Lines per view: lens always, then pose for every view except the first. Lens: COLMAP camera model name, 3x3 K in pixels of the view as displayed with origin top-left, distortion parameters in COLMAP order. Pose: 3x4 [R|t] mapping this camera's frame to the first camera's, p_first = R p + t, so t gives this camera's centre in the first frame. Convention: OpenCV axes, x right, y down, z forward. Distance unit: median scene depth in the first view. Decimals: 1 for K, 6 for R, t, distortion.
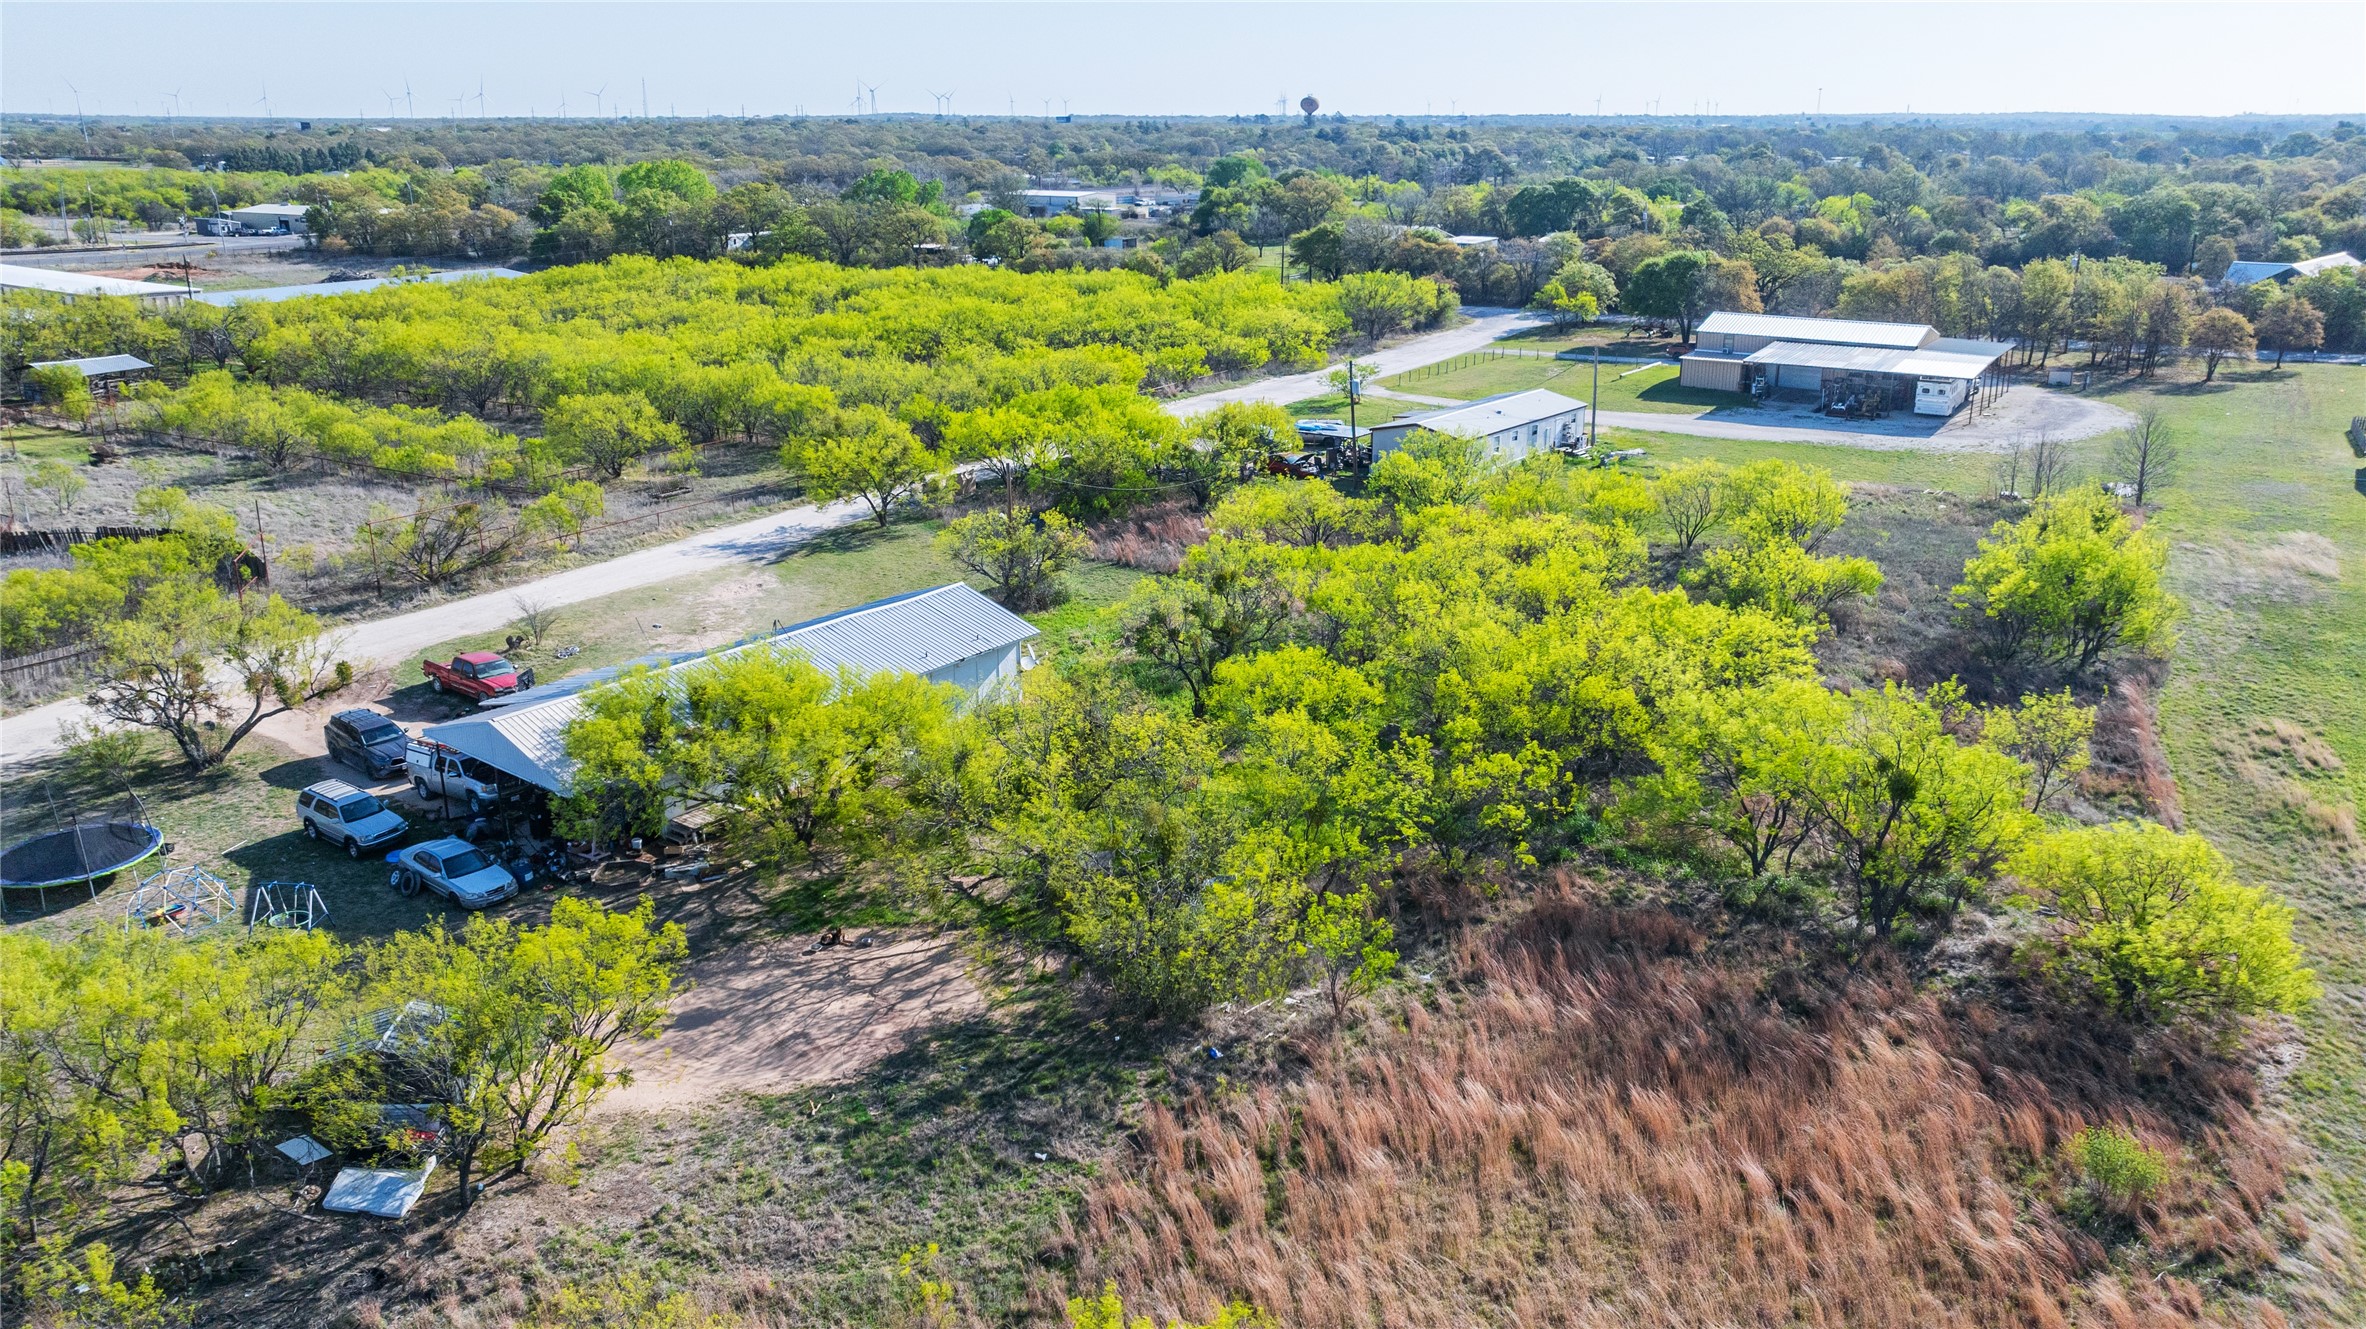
lens RADIAL K [[1685.8, 0, 1183.0], [0, 1685.8, 664.5], [0, 0, 1]] dist [-0.035340, 0.036897]
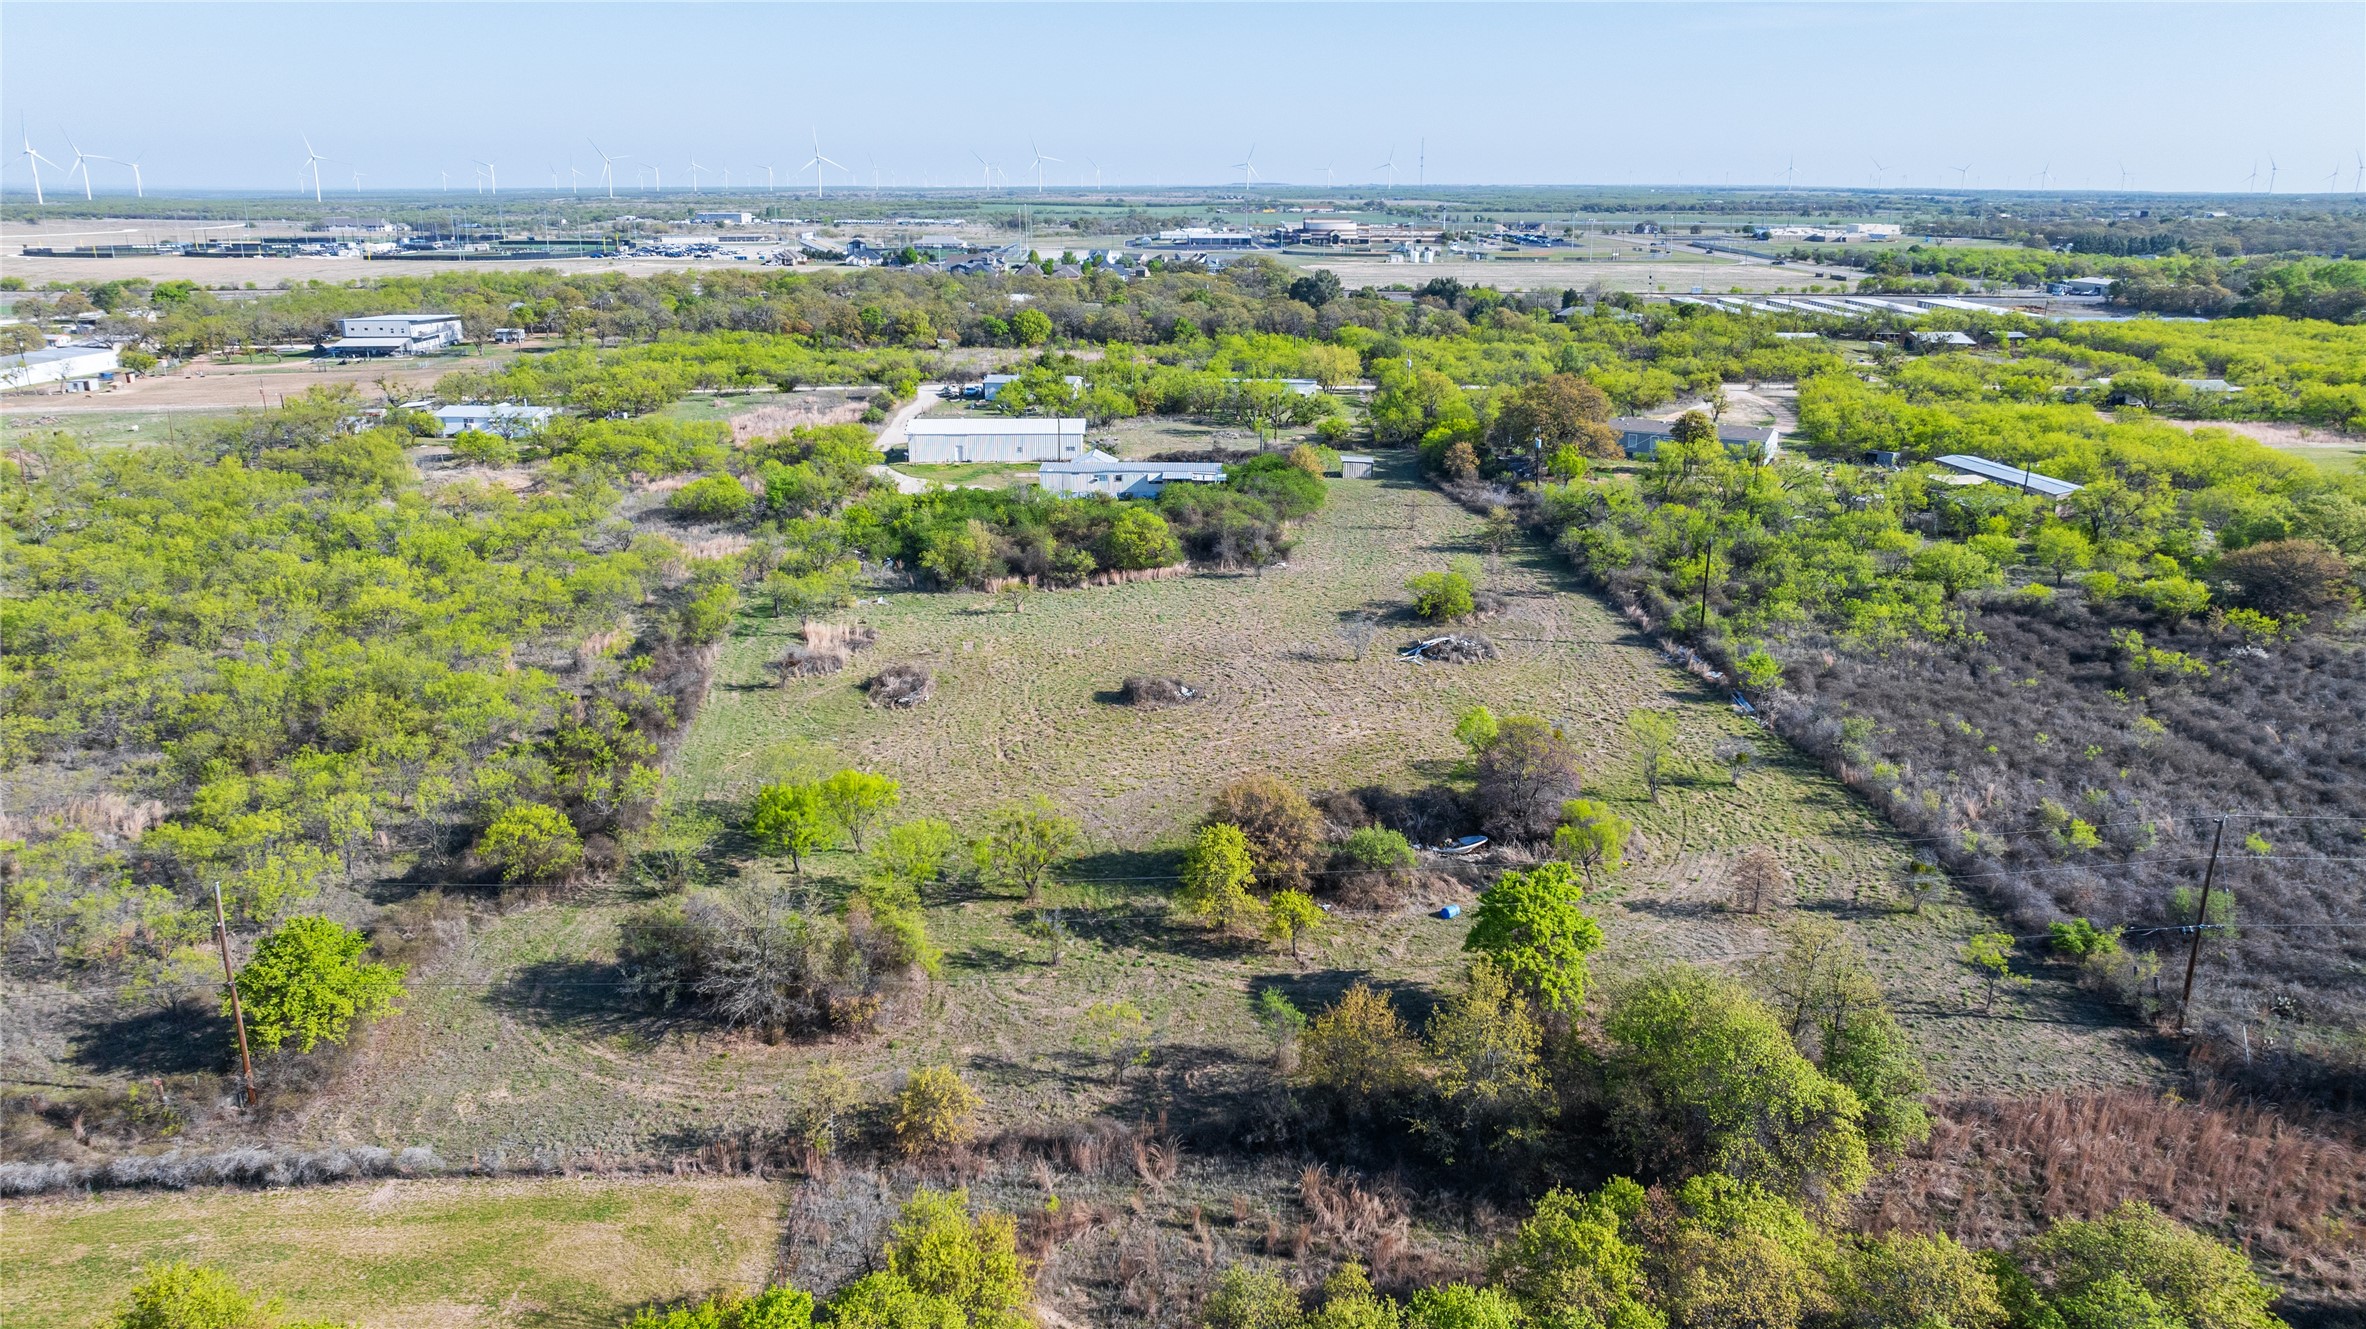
lens RADIAL K [[1652.3, 0, 1183.0], [0, 1652.3, 664.5], [0, 0, 1]] dist [-0.035352, 0.036011]
pose [[0.554406, 0.235629, -0.798193, 0.837325], [-0.262011, 0.959731, 0.101329, 0.405750], [0.789927, 0.152958, 0.593818, -1.521137]]
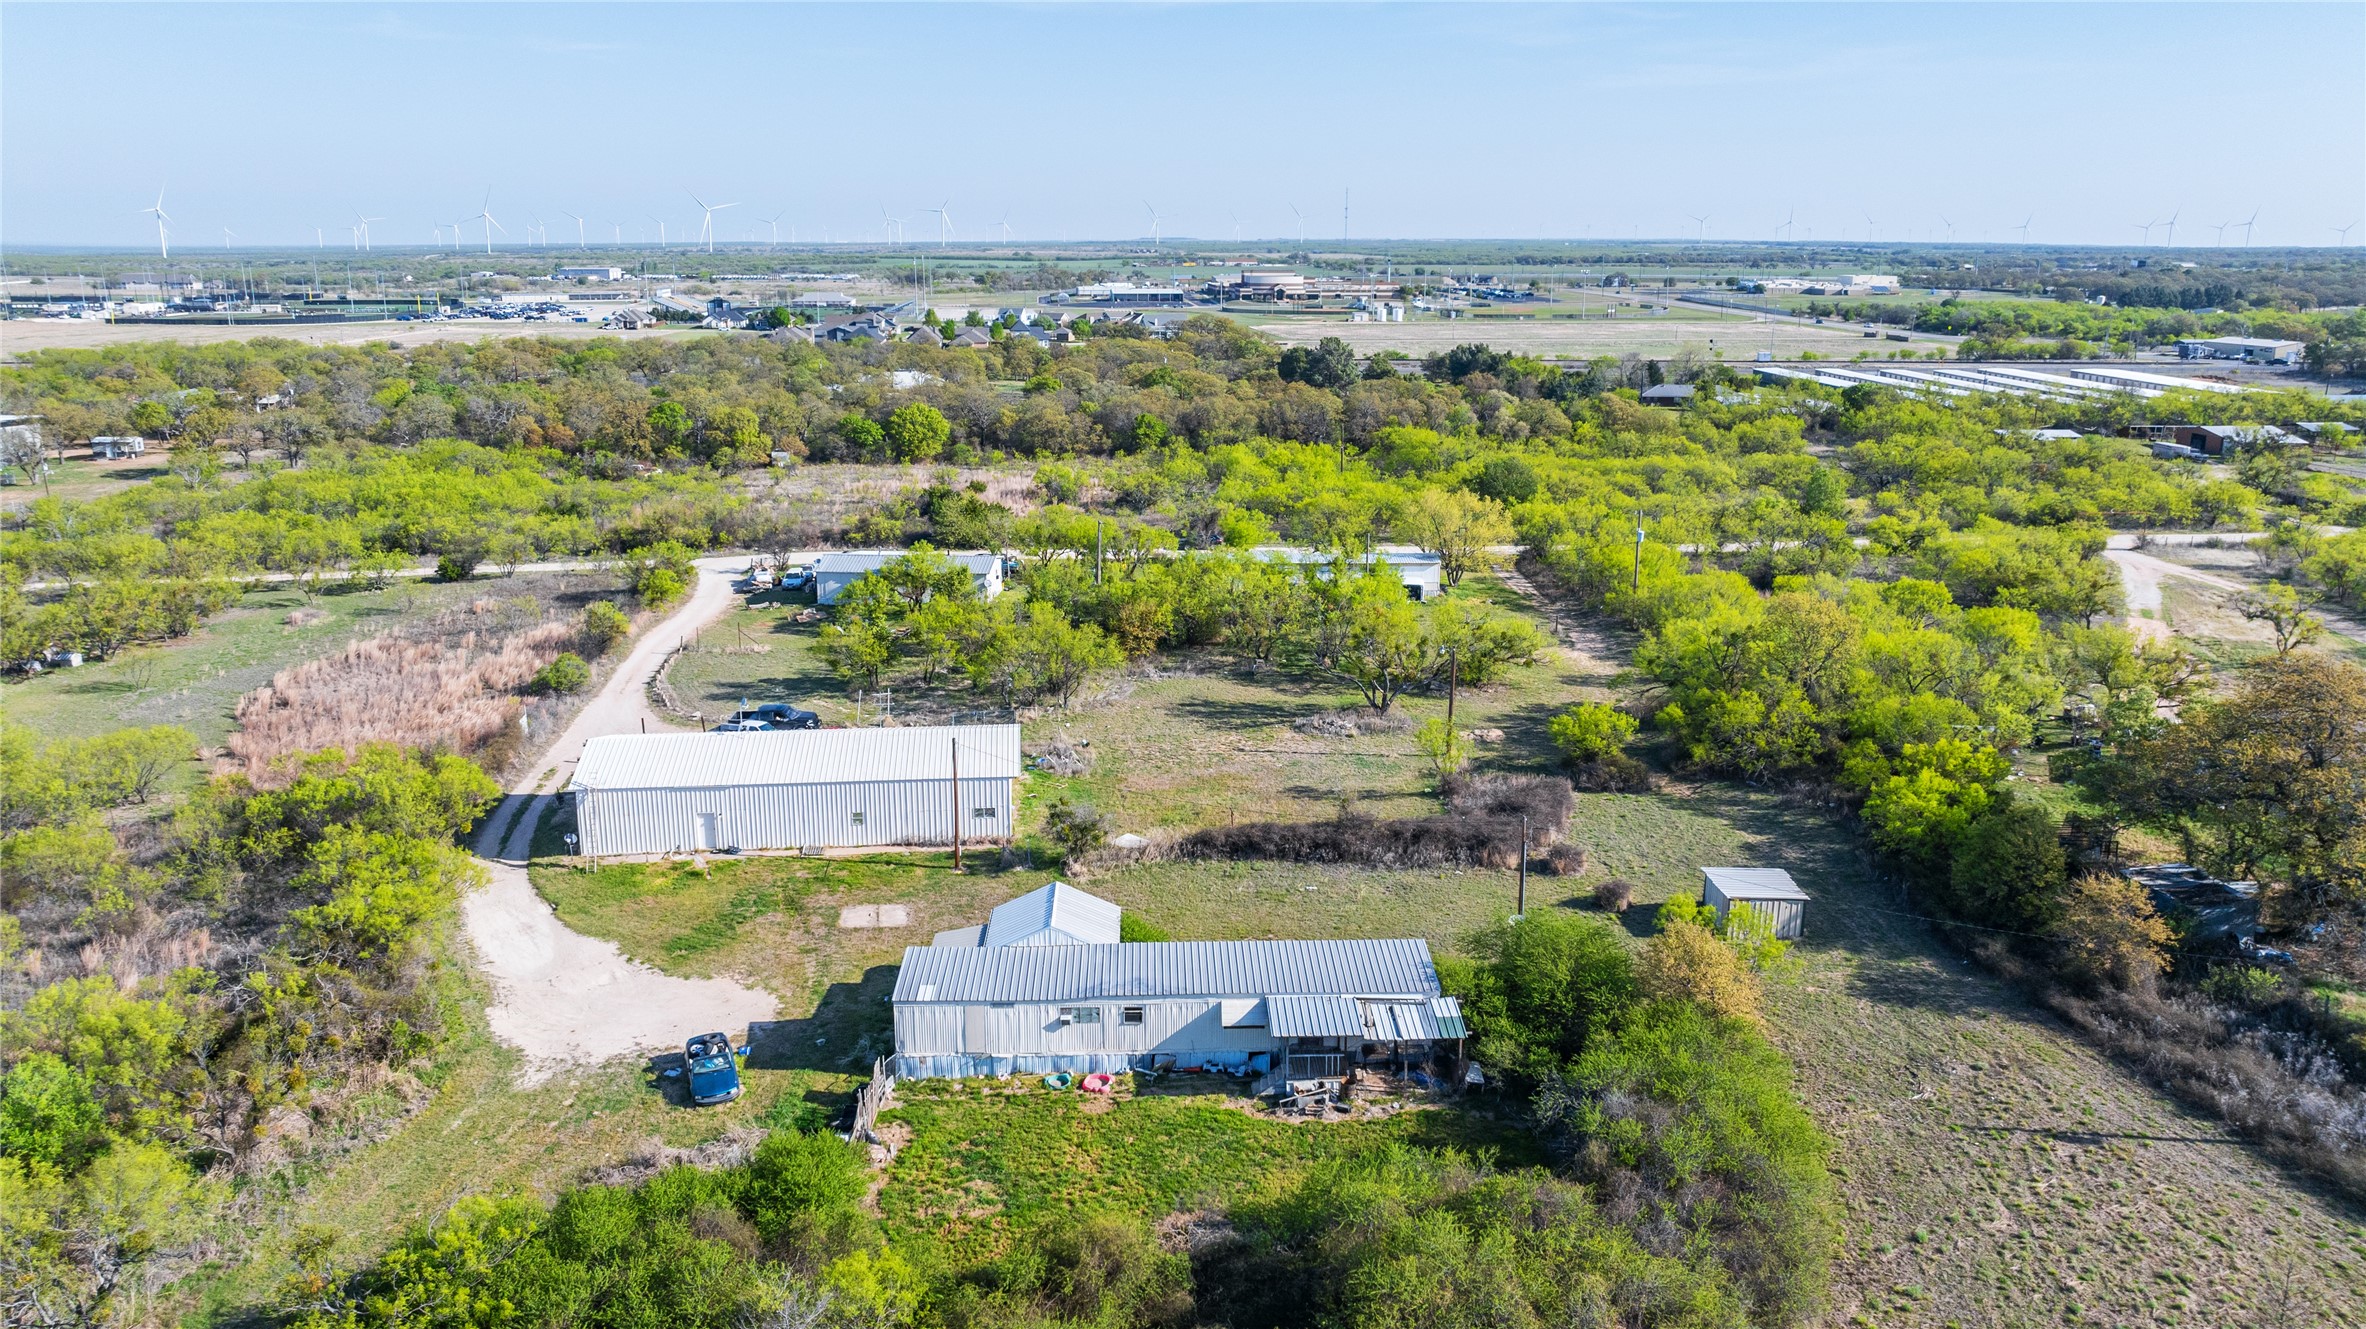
lens RADIAL K [[1668.5, 0, 1183.0], [0, 1668.5, 664.5], [0, 0, 1]] dist [-0.033154, 0.031838]
pose [[0.599285, 0.199594, -0.775255, 0.092785], [-0.250466, 0.966549, 0.055230, 0.297447], [0.760345, 0.161076, 0.629229, -1.106964]]
